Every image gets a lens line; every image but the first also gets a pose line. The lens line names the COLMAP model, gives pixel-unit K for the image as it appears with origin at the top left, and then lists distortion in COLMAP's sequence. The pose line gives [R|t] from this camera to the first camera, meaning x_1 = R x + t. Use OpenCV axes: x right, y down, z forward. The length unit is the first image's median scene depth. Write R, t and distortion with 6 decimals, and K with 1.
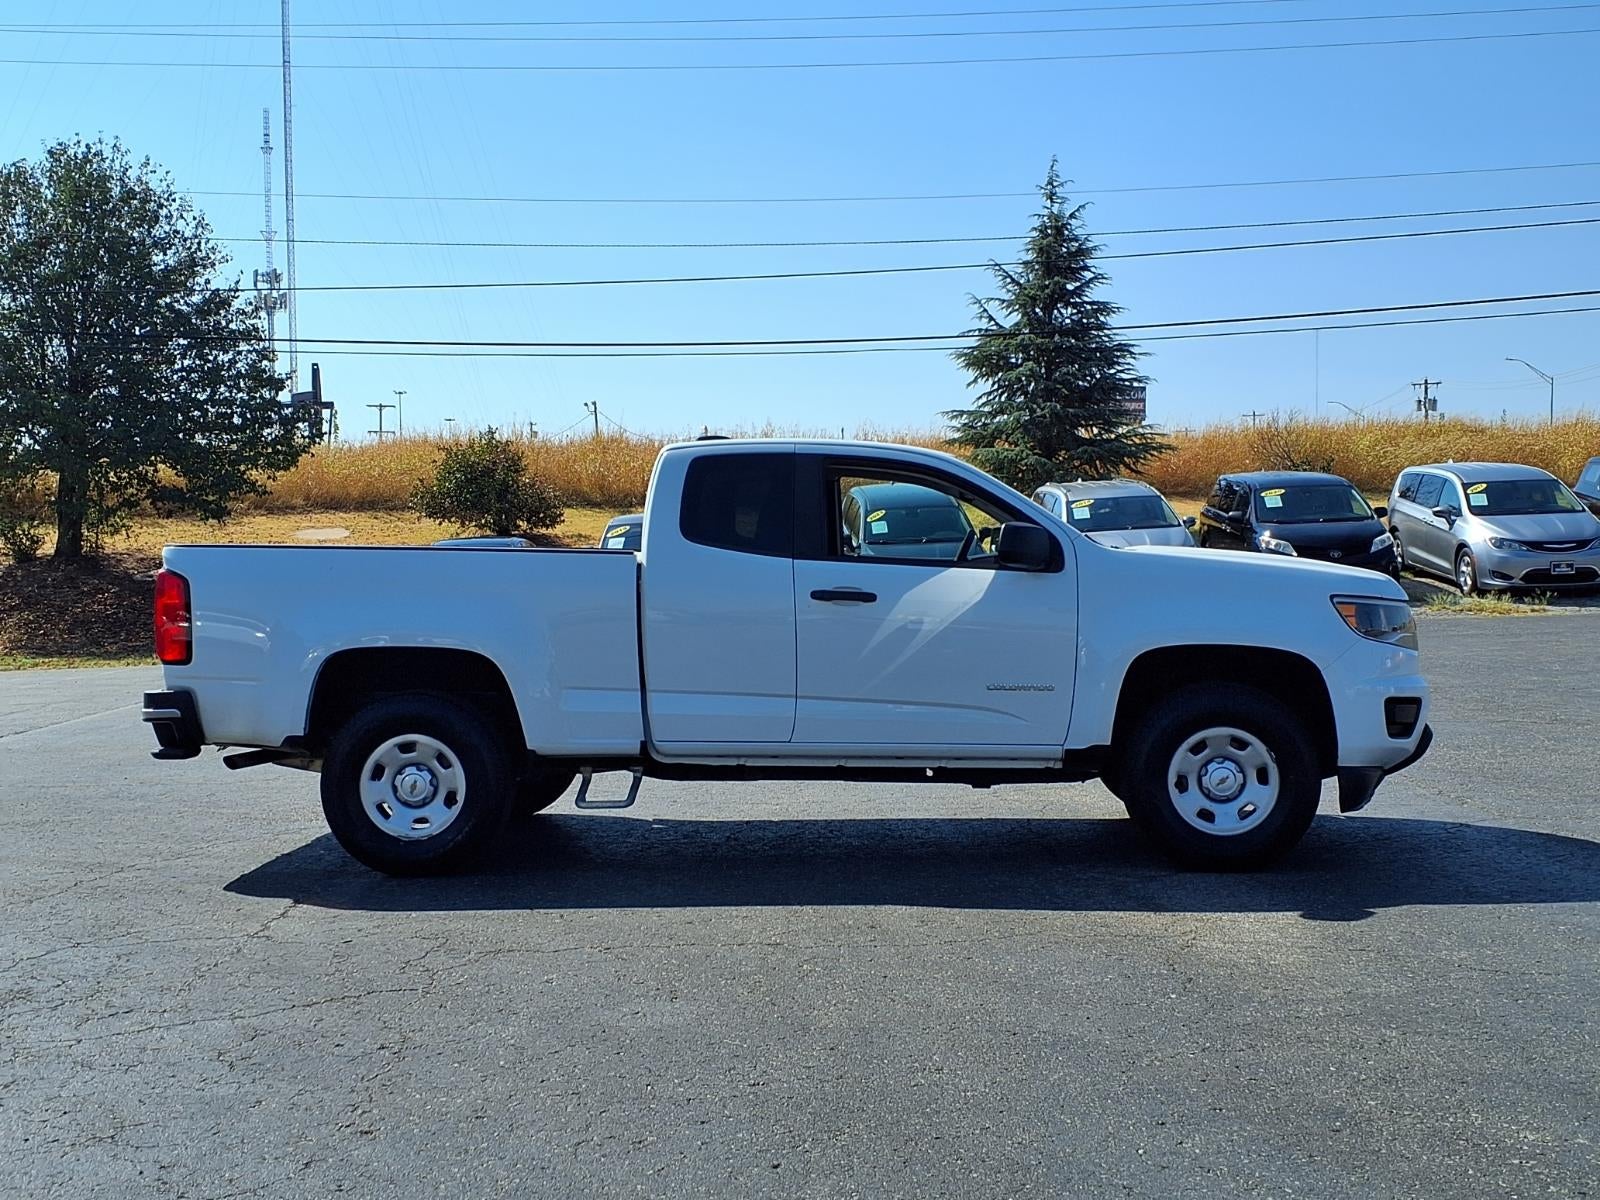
lens RADIAL K [[1913.7, 0, 809.6], [0, 1913.7, 597.7], [0, 0, 1]] dist [0.190531, -0.533089]
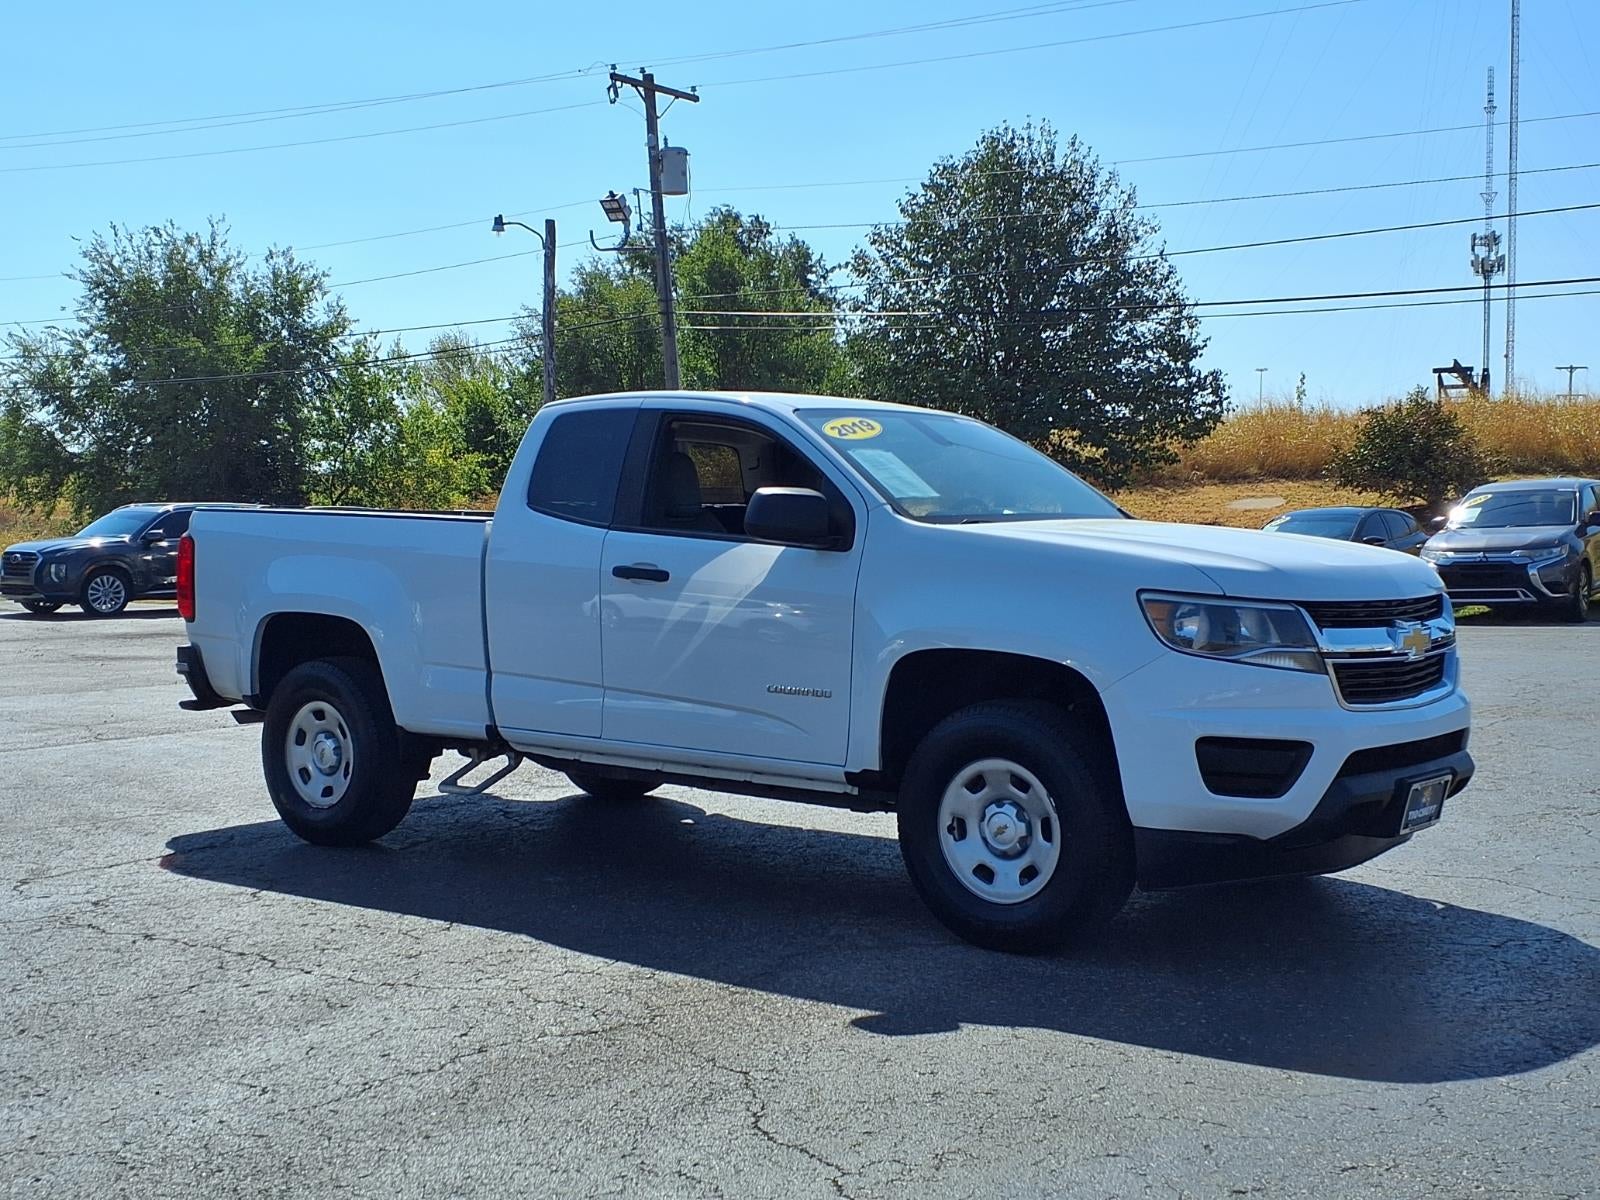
lens RADIAL K [[1913.7, 0, 809.6], [0, 1913.7, 597.7], [0, 0, 1]] dist [0.190531, -0.533089]
pose [[0.819892, 0.033522, -0.571536, 0.565356], [-0.024639, 0.999425, 0.023272, -0.011817], [0.571988, -0.004998, 0.820247, 0.328301]]
